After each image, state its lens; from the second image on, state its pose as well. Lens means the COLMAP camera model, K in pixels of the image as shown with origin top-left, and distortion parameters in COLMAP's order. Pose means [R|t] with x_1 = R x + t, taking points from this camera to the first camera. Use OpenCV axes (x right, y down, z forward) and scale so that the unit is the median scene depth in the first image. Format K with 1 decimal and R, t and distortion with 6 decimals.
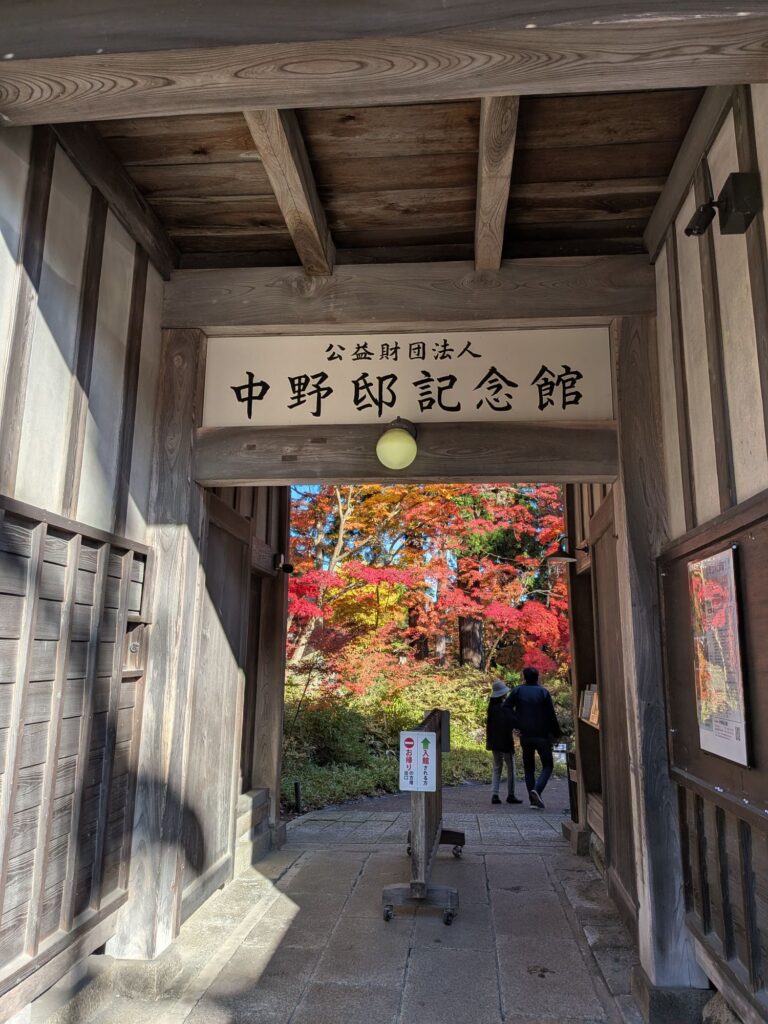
lens RADIAL K [[736.8, 0, 384.0], [0, 736.8, 512.0], [0, 0, 1]] dist [0.066044, -0.101446]
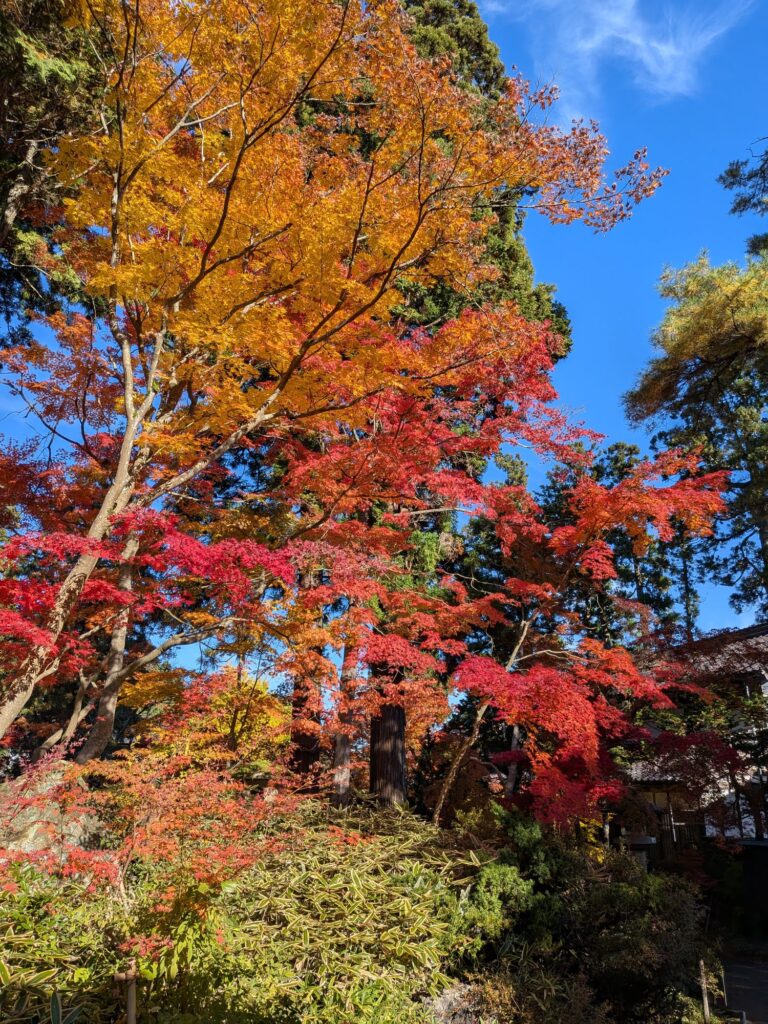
lens RADIAL K [[736.8, 0, 384.0], [0, 736.8, 512.0], [0, 0, 1]] dist [0.066044, -0.101446]
pose [[0.989690, 0.066761, 0.126712, 0.031087], [-0.042769, 0.982108, -0.183396, 0.117798], [-0.136688, 0.176085, 0.974839, 0.538105]]
